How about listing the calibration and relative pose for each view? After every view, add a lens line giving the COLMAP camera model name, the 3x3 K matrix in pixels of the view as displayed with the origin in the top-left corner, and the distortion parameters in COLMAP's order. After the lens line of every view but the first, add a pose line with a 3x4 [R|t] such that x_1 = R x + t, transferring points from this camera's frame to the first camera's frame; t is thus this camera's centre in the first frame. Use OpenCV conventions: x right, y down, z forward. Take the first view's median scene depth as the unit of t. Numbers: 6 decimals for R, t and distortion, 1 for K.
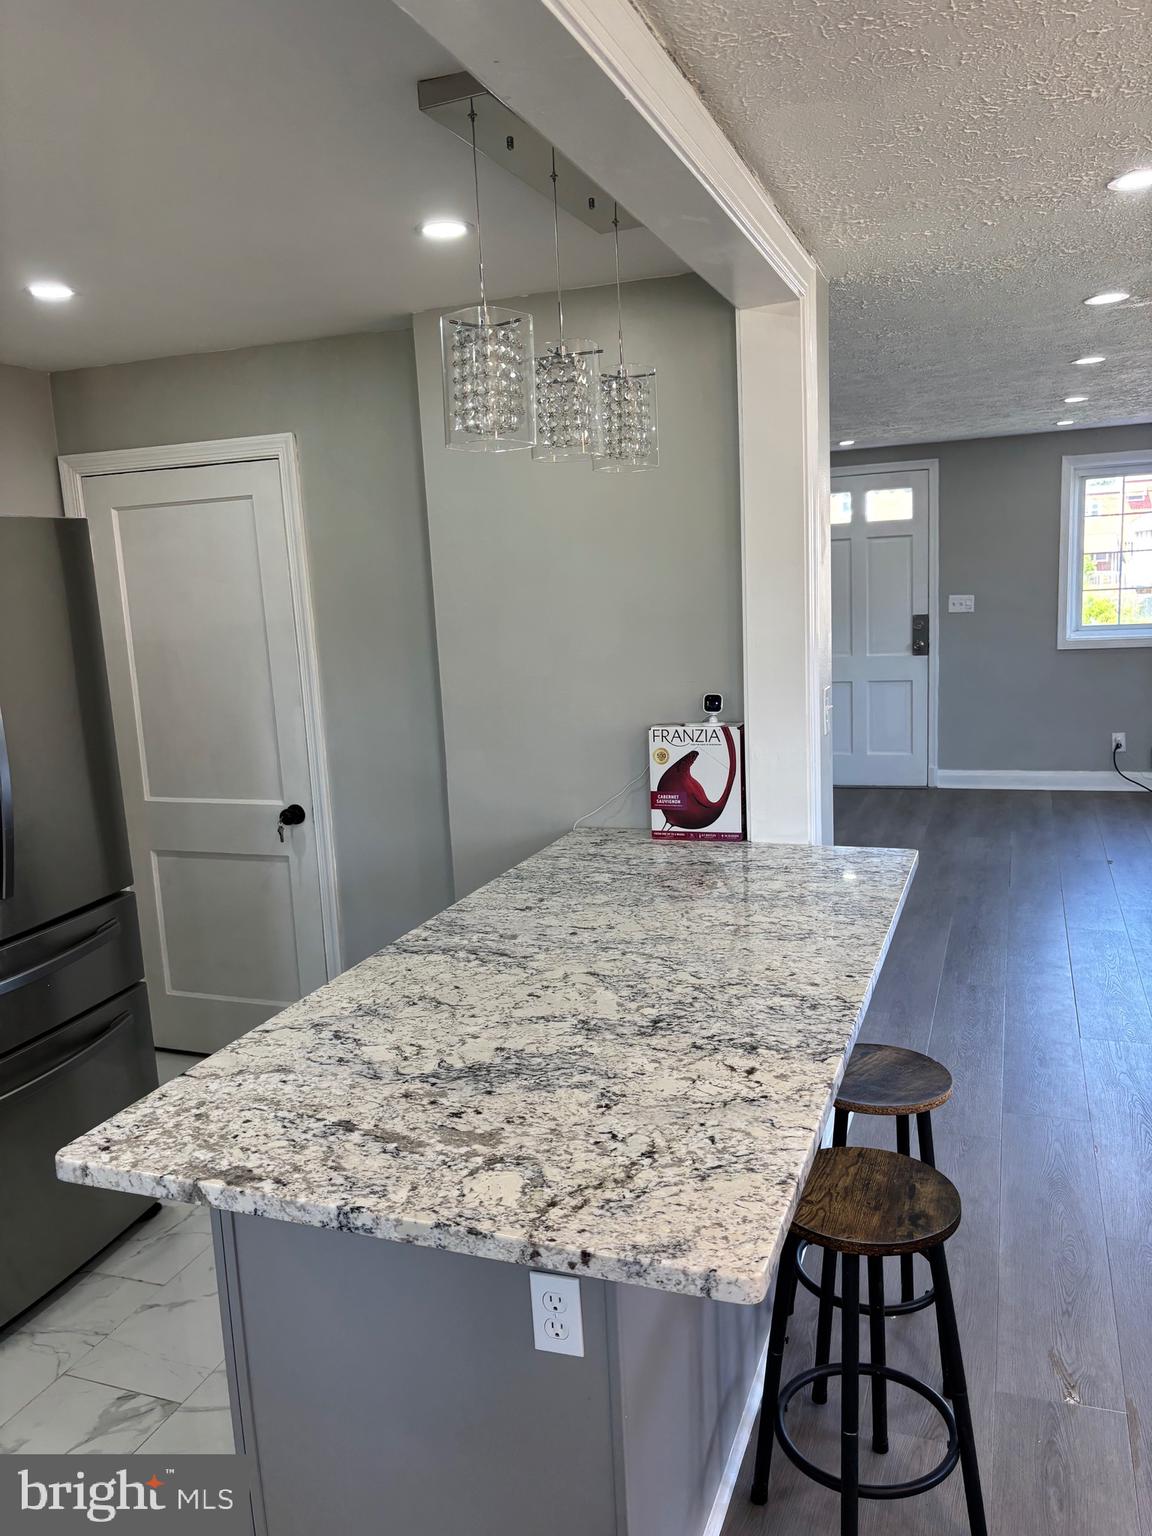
lens RADIAL K [[1162.6, 0, 577.0], [0, 1162.6, 768.8], [0, 0, 1]] dist [0.044724, -0.045806]
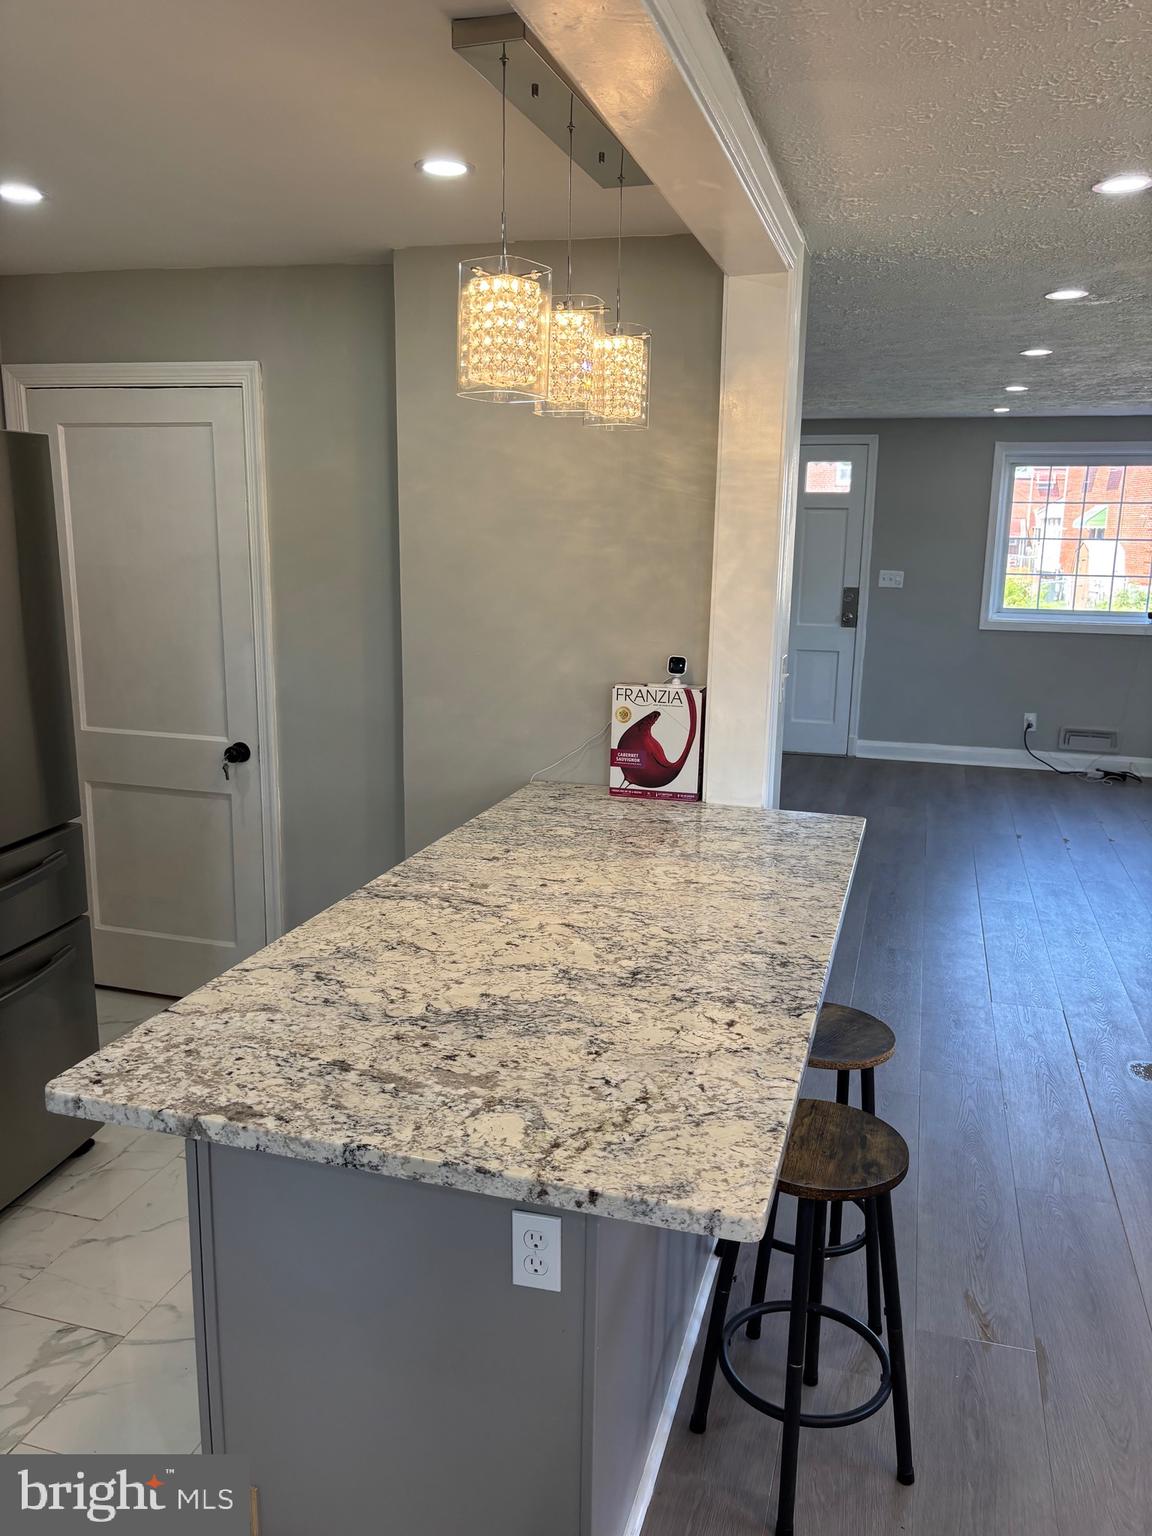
lens RADIAL K [[1162.6, 0, 591.3], [0, 1162.6, 761.3], [0, 0, 1]] dist [0.044724, -0.045806]
pose [[0.994686, 0.050123, 0.089934, -0.055711], [-0.053178, 0.998075, 0.031897, -0.000928], [-0.088162, -0.036510, 0.995437, -0.010881]]
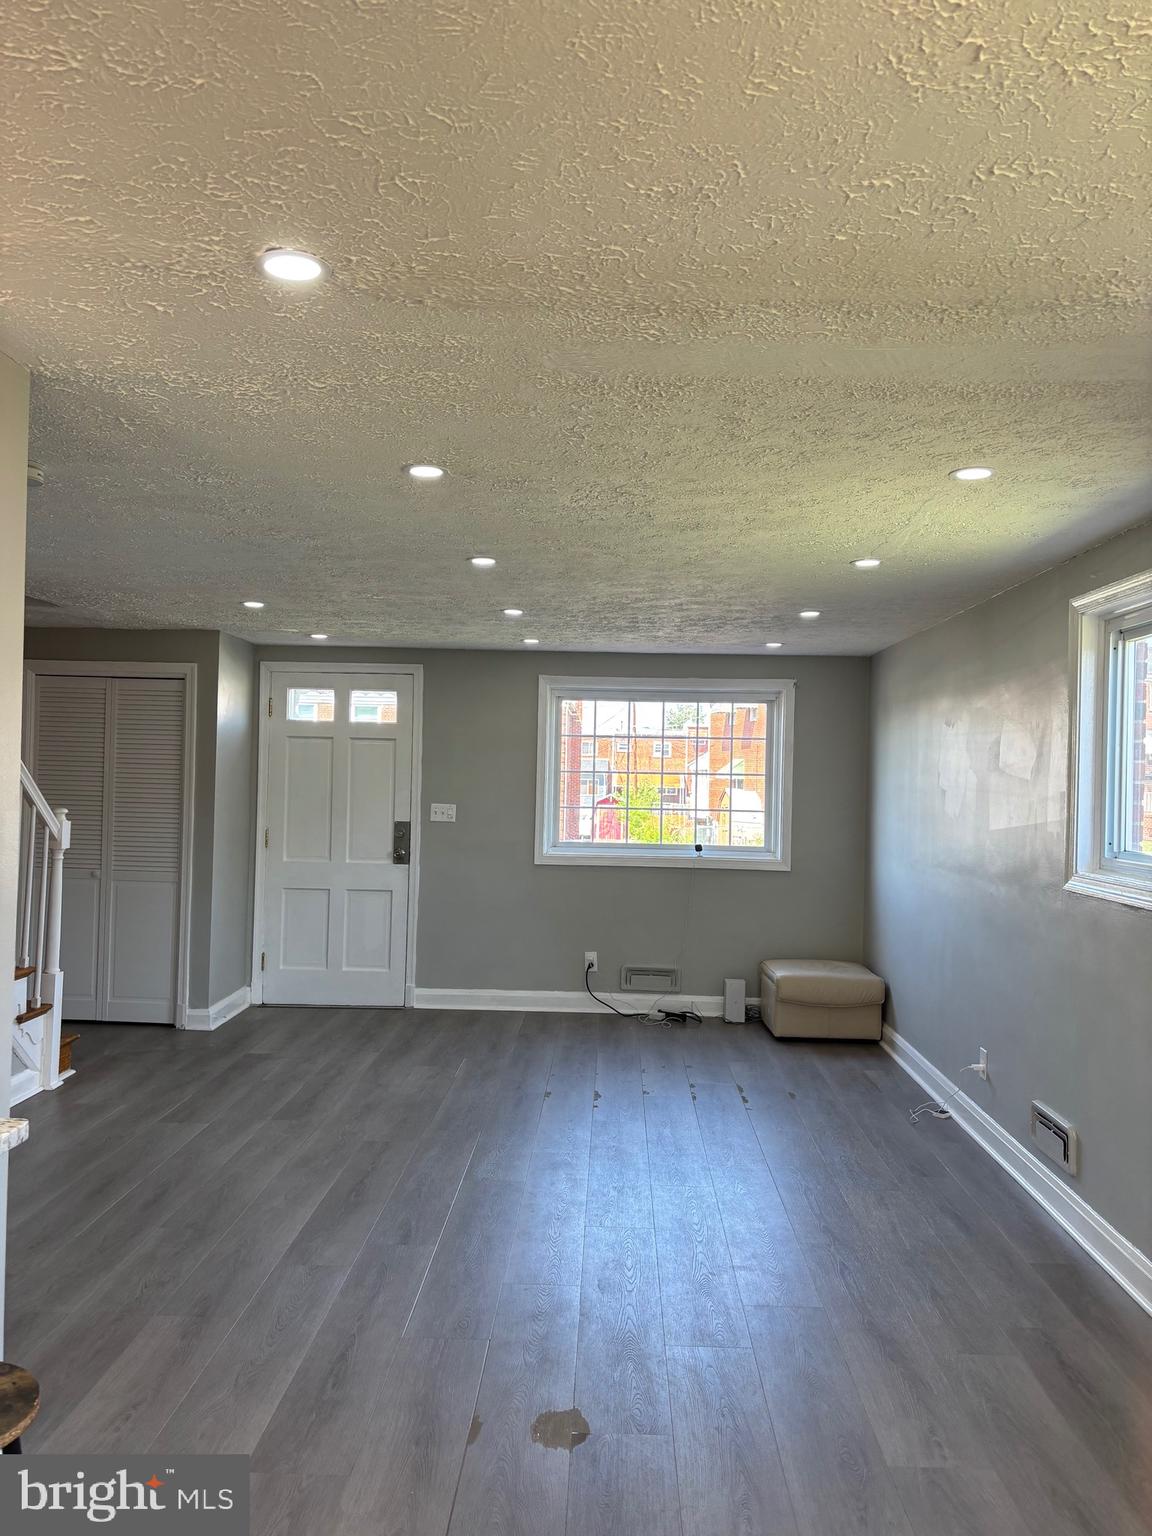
lens RADIAL K [[1162.6, 0, 558.3], [0, 1162.6, 732.9], [0, 0, 1]] dist [0.044724, -0.045806]
pose [[0.946572, 0.081497, 0.312024, 0.365435], [-0.014809, 0.977506, -0.210386, -0.014410], [-0.322151, 0.194525, 0.926487, 0.204081]]
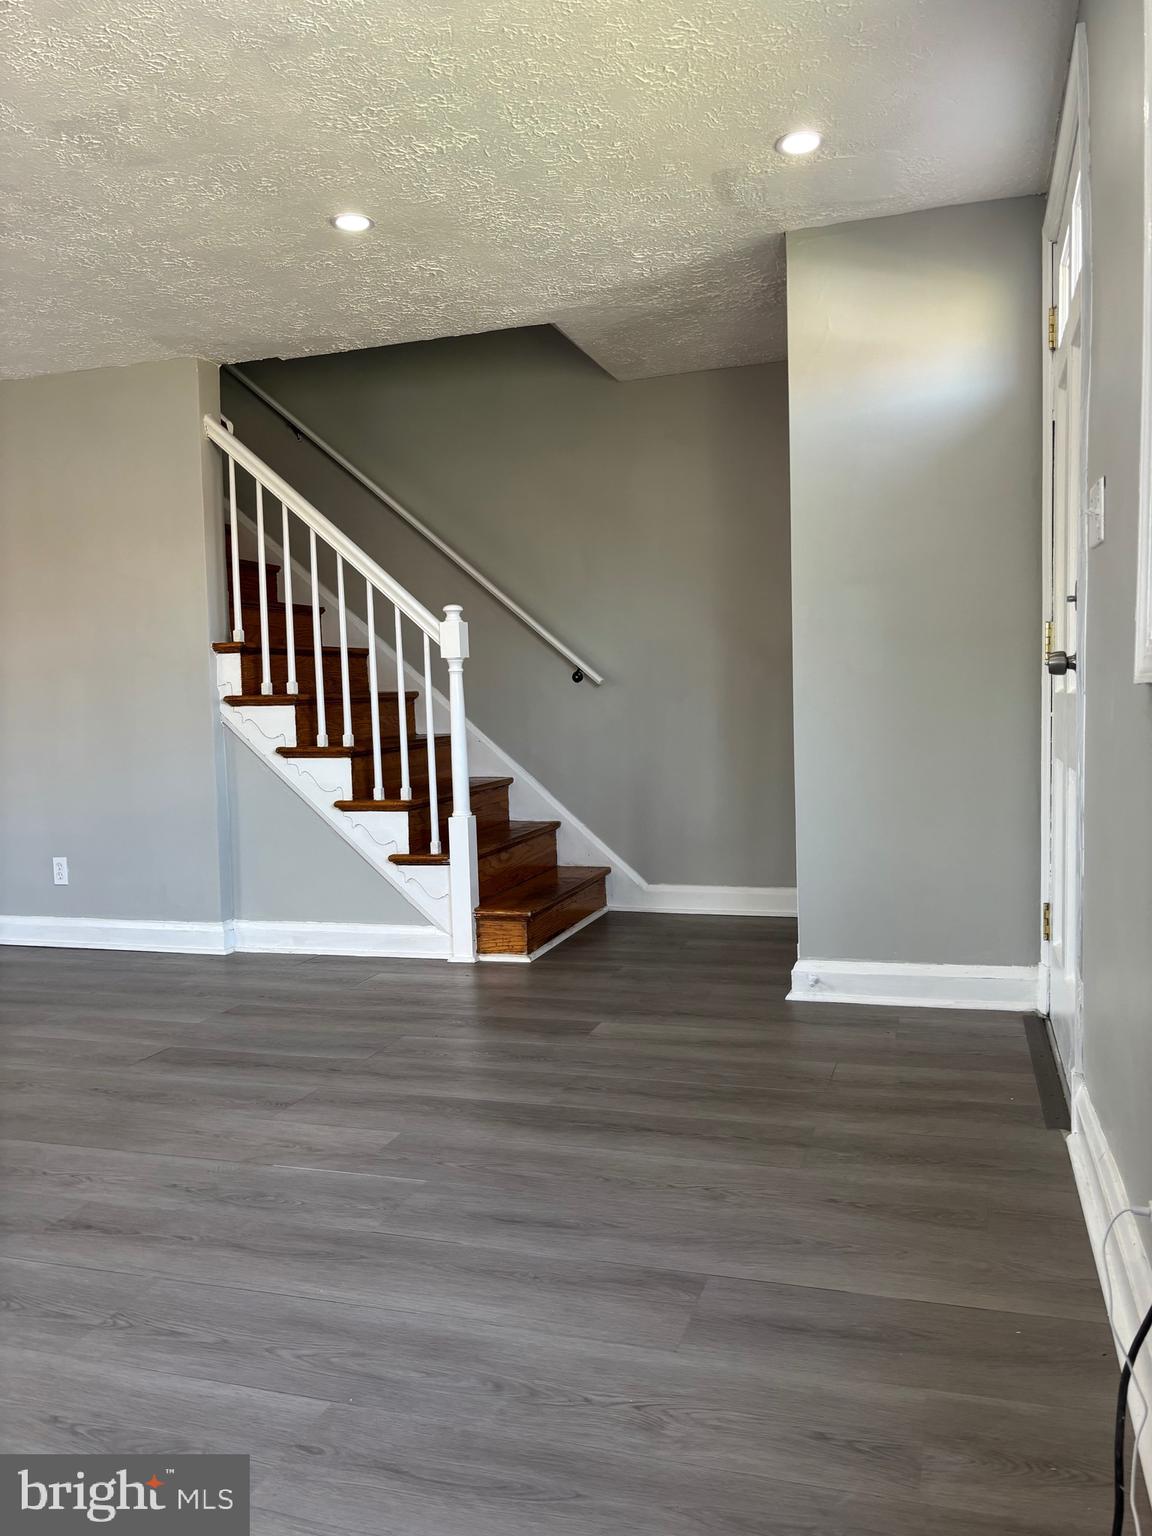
lens RADIAL K [[1162.6, 0, 581.7], [0, 1162.6, 783.9], [0, 0, 1]] dist [0.044724, -0.045806]
pose [[0.046686, 0.112940, -0.992504, 1.873512], [-0.140037, 0.984516, 0.105444, -0.275786], [0.989045, 0.134065, 0.061779, 2.692230]]
